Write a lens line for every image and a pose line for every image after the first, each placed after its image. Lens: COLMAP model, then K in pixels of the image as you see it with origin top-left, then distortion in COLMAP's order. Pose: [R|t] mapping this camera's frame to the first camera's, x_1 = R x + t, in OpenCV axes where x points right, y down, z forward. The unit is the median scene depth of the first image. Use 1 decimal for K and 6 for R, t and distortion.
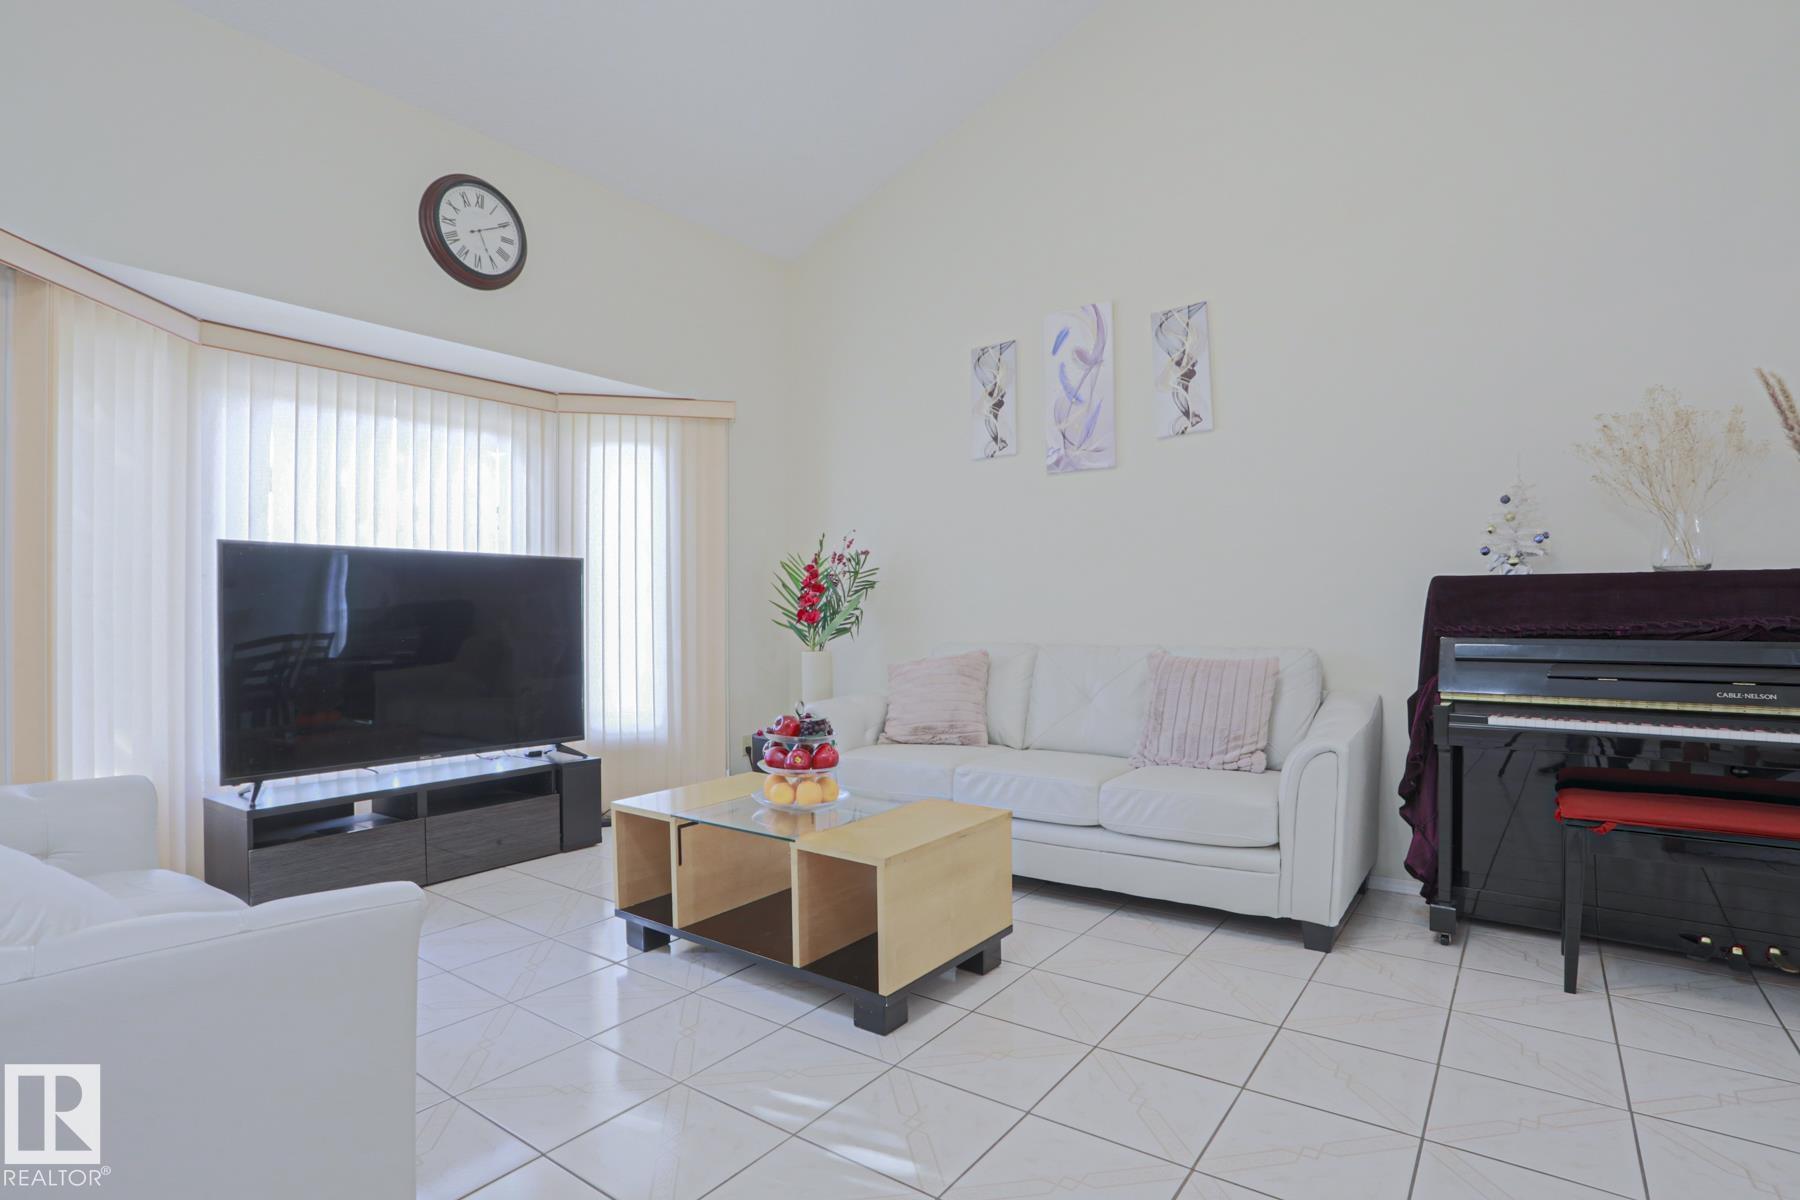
lens RADIAL K [[886.6, 0, 890.6], [0, 886.6, 598.2], [0, 0, 1]] dist [-0.059944, 0.016575]
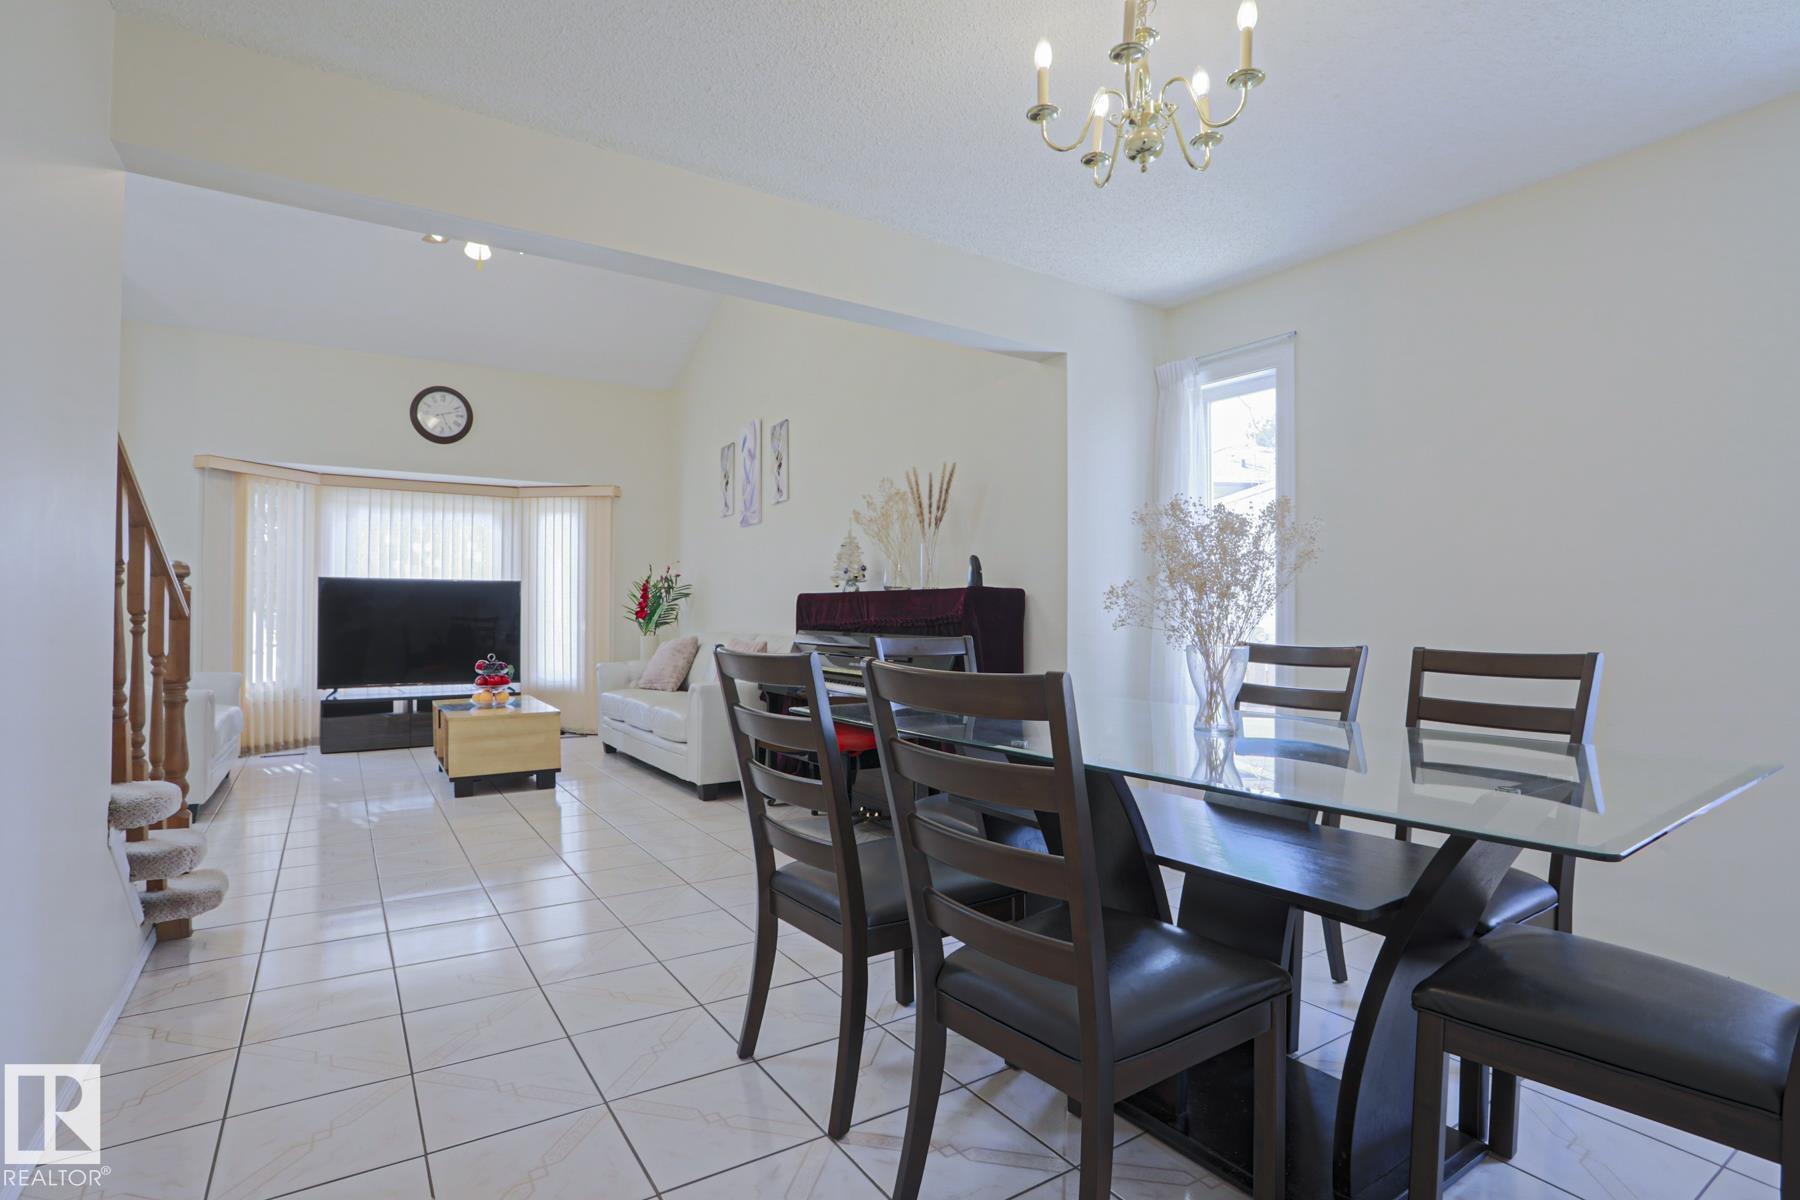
lens RADIAL K [[880.6, 0, 871.9], [0, 880.6, 596.9], [0, 0, 1]] dist [-0.048252, 0.011958]
pose [[0.928255, -0.002162, -0.371938, 0.991902], [0.001458, 0.999997, -0.002174, -0.010080], [0.371941, 0.001476, 0.928255, -0.386443]]
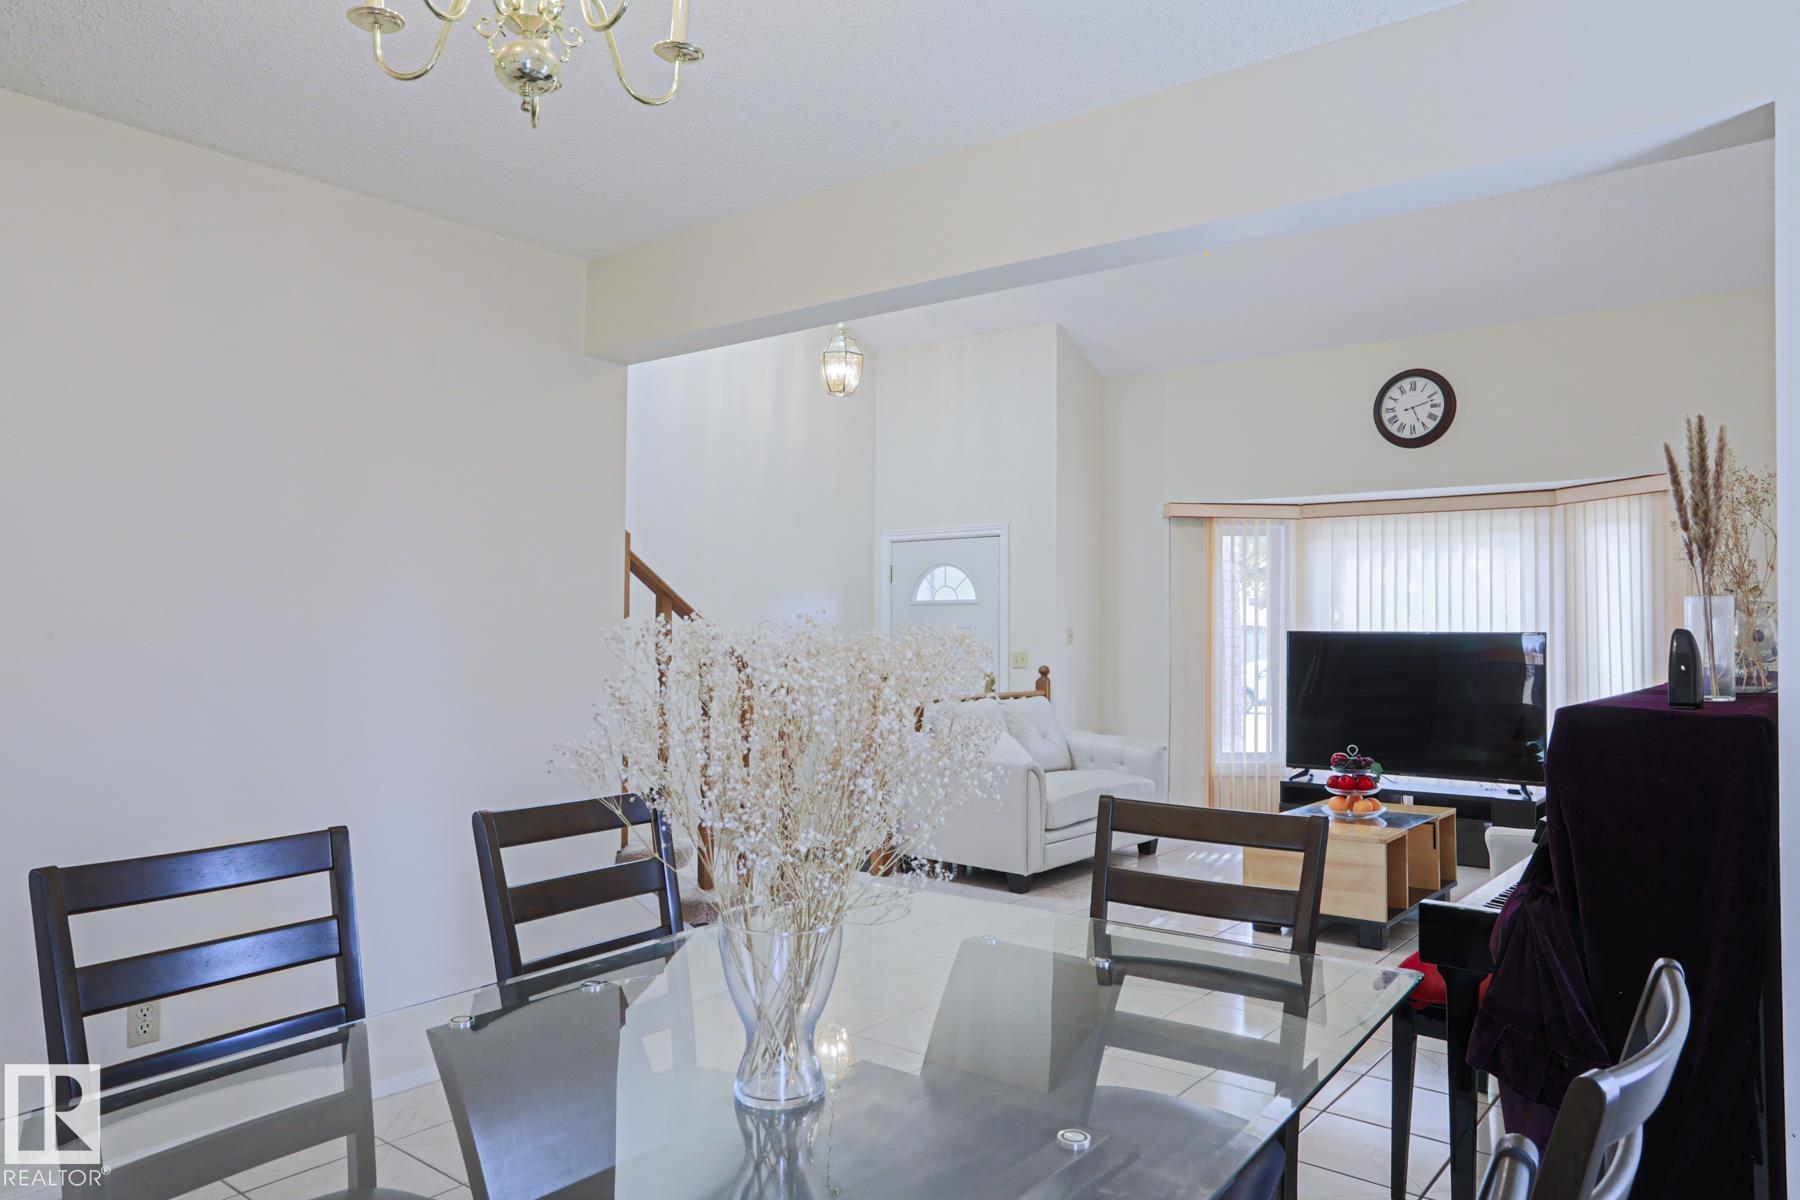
lens RADIAL K [[1212.5, 0, 905.5], [0, 1212.5, 582.0], [0, 0, 1]] dist [-0.131693, 0.203459]
pose [[-0.047500, -0.038126, -0.998143, 1.313052], [0.008603, 0.999219, -0.038576, -0.061675], [0.998834, -0.010419, -0.047135, 0.227009]]
